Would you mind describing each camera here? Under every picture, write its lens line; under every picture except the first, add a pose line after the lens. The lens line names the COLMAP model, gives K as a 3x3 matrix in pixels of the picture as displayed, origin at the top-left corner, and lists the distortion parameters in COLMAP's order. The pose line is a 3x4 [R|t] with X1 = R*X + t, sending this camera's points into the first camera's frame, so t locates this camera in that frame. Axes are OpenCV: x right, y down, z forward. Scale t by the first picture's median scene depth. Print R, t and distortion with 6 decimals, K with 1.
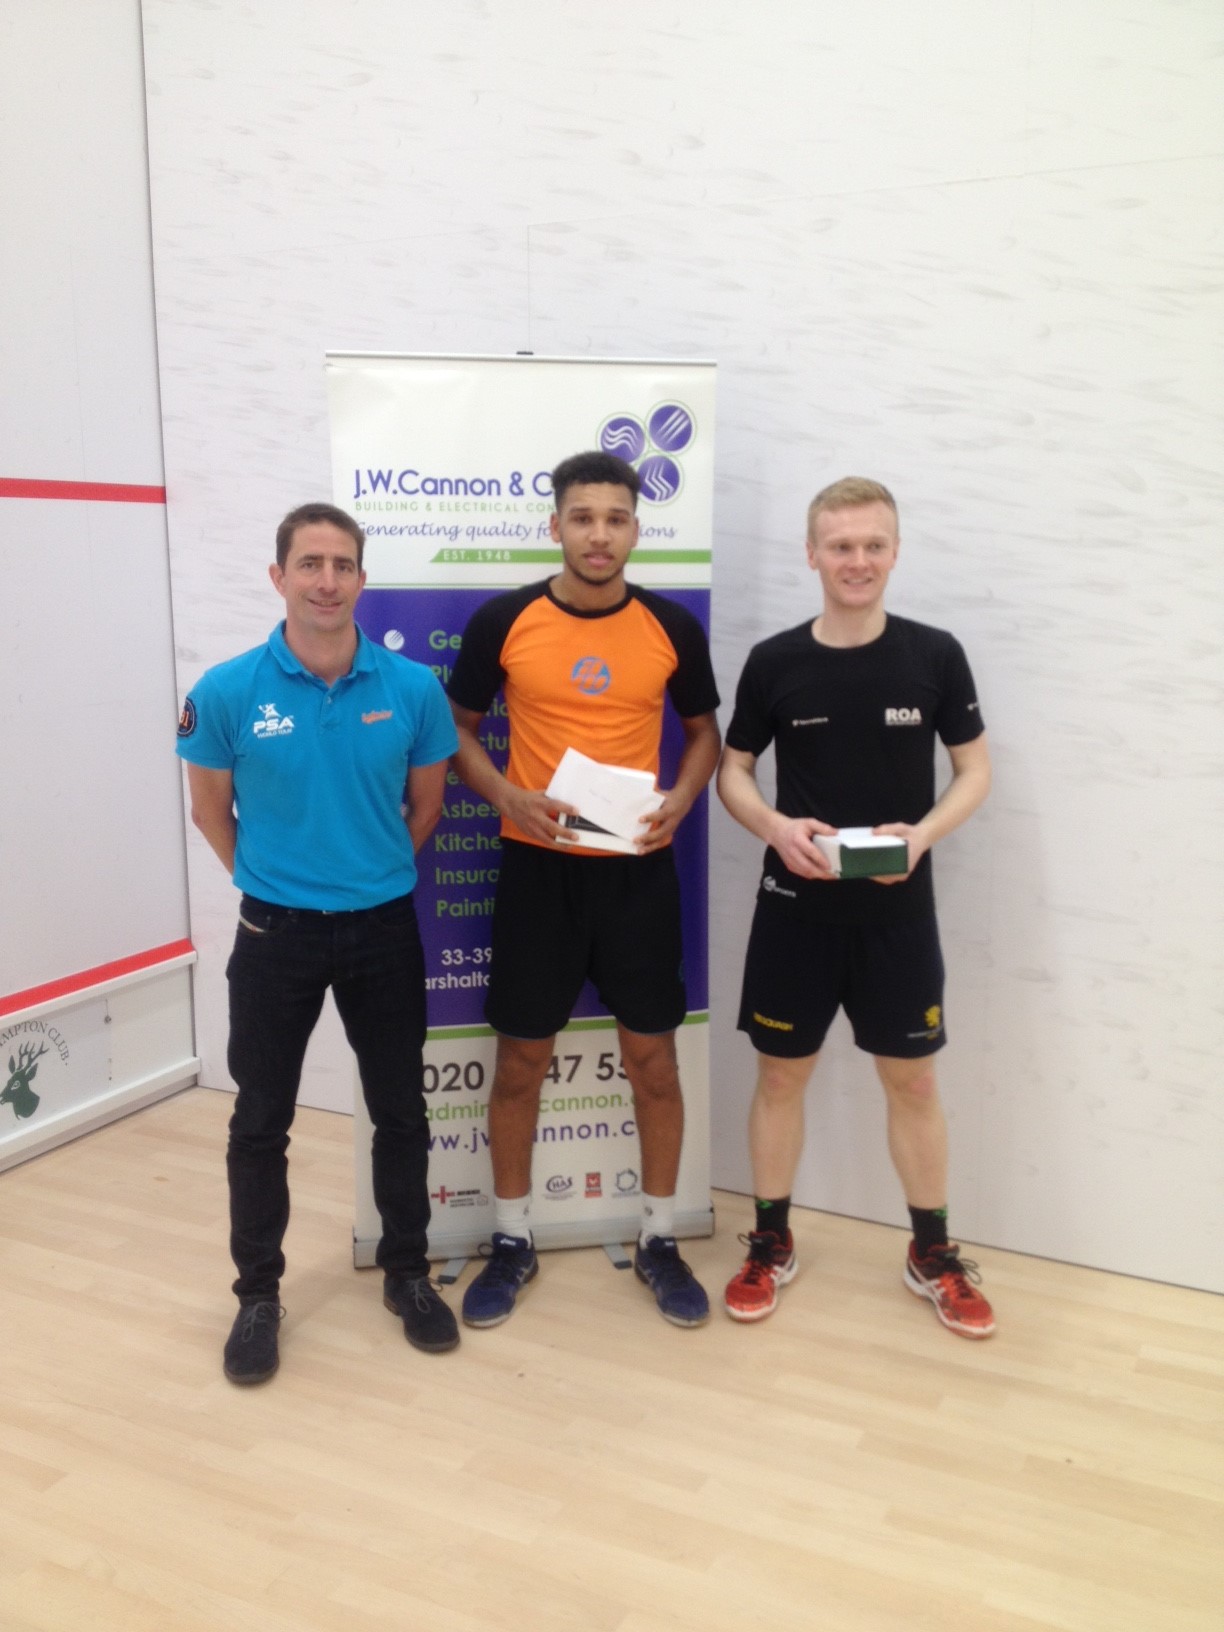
lens RADIAL K [[1641.5, 0, 612.0], [0, 1641.5, 816.0], [0, 0, 1]] dist [0.169356, -0.431057]
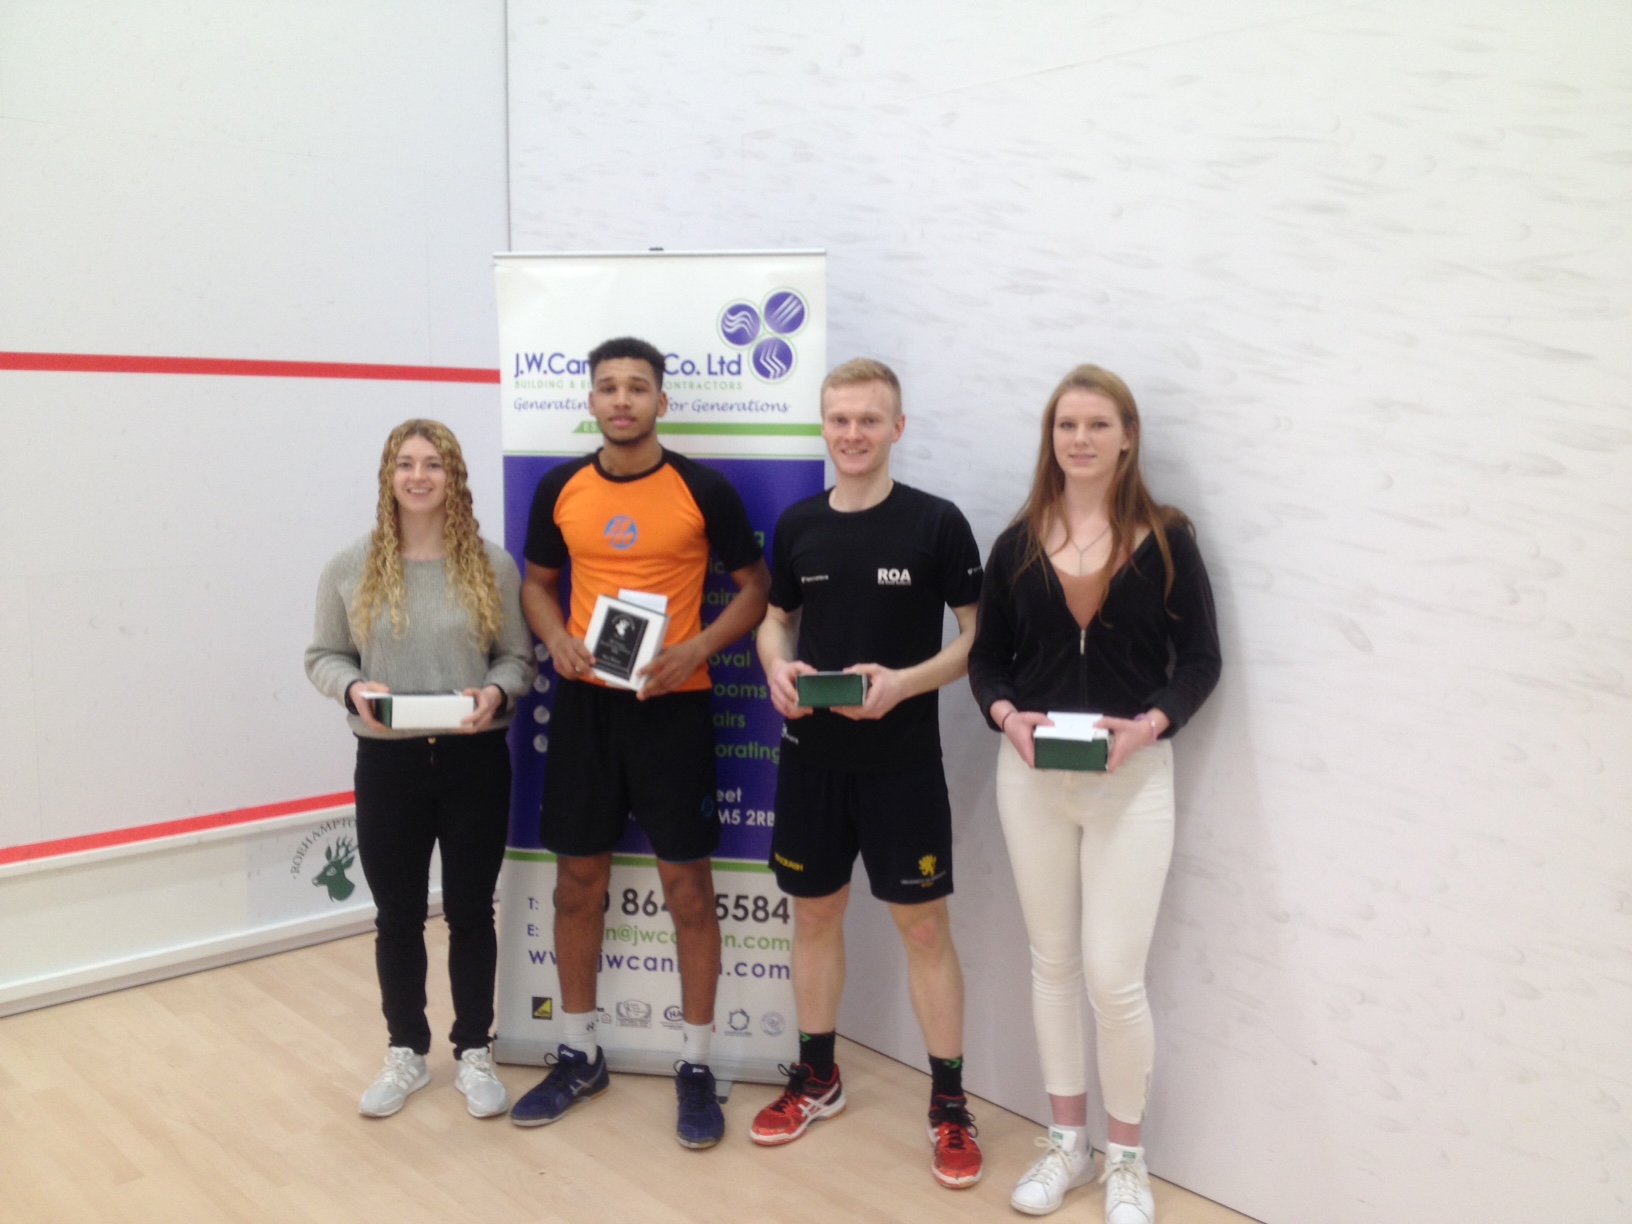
lens RADIAL K [[1641.5, 0, 820.0], [0, 1641.5, 576.5], [0, 0, 1]] dist [0.169356, -0.431057]
pose [[0.925002, 0.040688, -0.377778, 0.474009], [-0.067439, 0.996045, -0.057849, -0.002060], [0.373931, 0.078987, 0.924087, 0.028131]]
